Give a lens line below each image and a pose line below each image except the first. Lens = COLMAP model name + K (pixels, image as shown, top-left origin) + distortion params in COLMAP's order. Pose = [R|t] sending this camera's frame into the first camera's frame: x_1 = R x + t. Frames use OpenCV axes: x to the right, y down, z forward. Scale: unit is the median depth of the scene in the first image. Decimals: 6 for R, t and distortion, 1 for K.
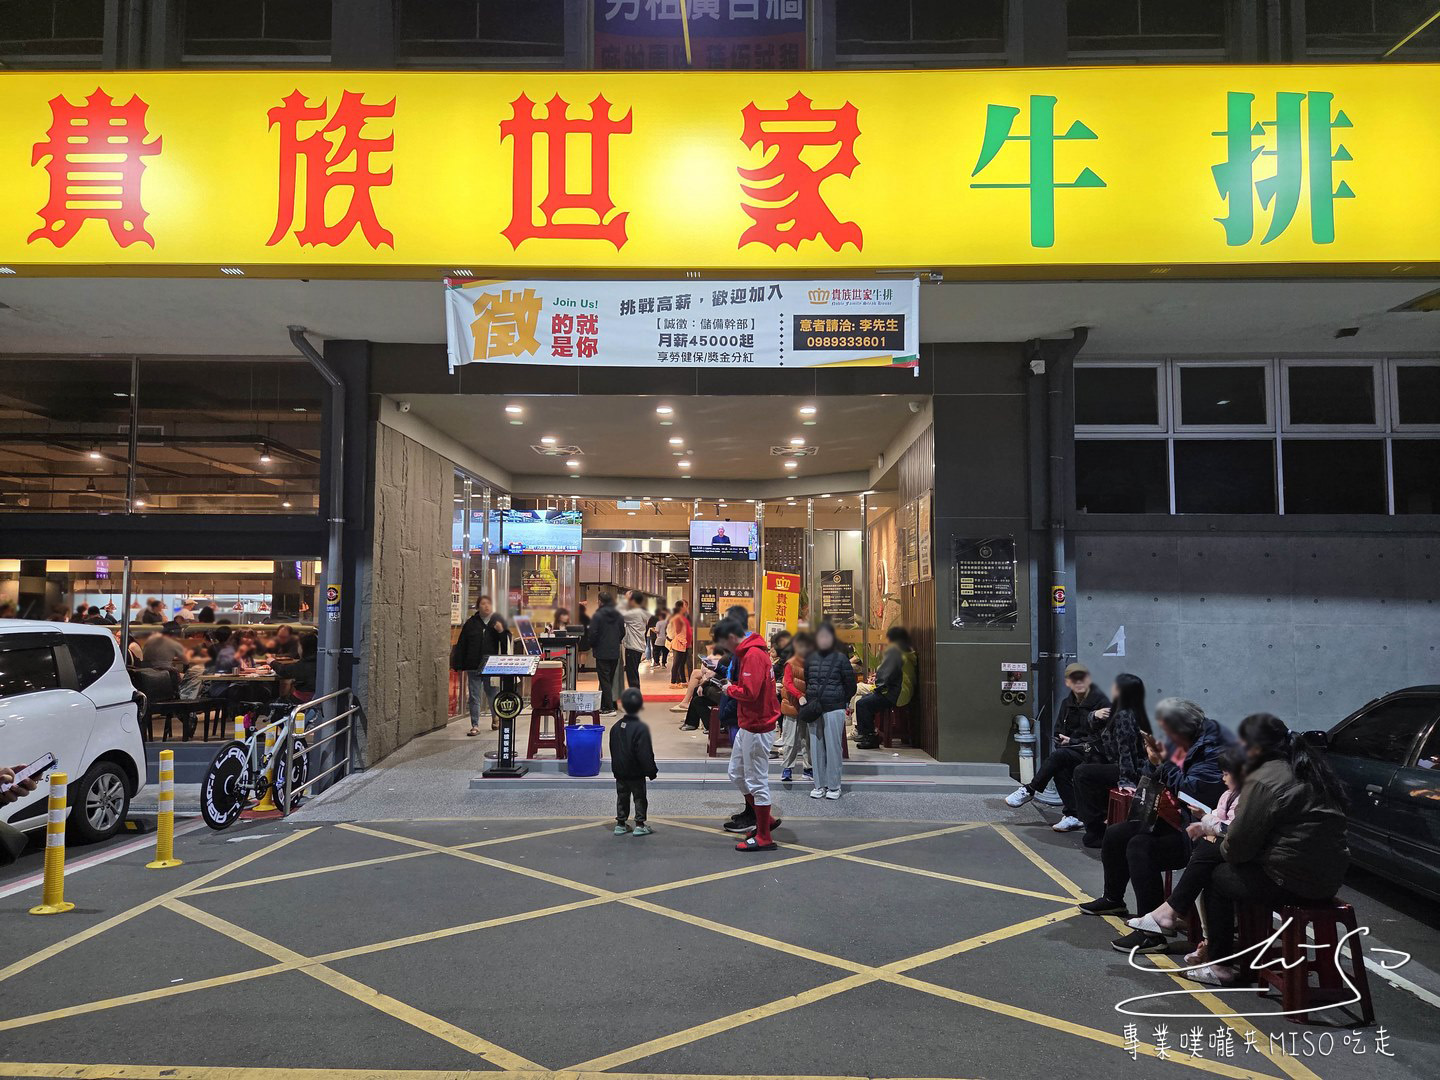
lens RADIAL K [[971.1, 0, 715.1], [0, 971.1, 542.8], [0, 0, 1]] dist [0.021537, -0.001759]
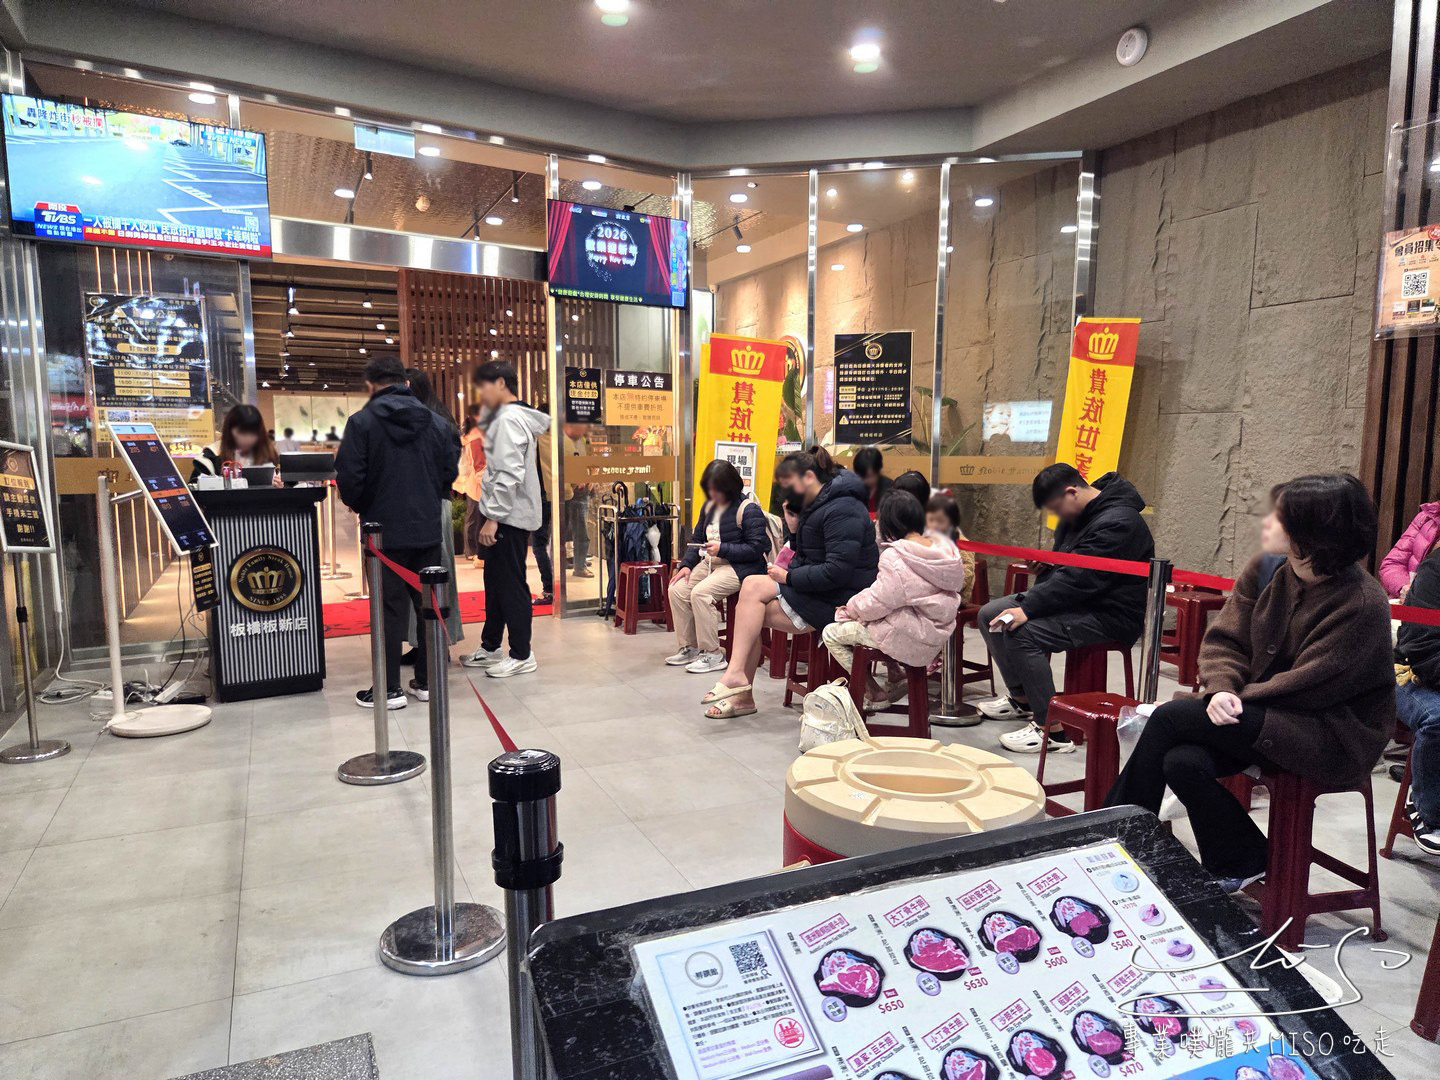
lens RADIAL K [[971.1, 0, 718.7], [0, 971.1, 538.1], [0, 0, 1]] dist [0.021537, -0.001759]
pose [[0.922061, -0.040241, 0.384946, -0.123093], [-0.023509, 0.986921, 0.159480, 0.051254], [-0.386329, -0.156100, 0.909056, 0.559456]]
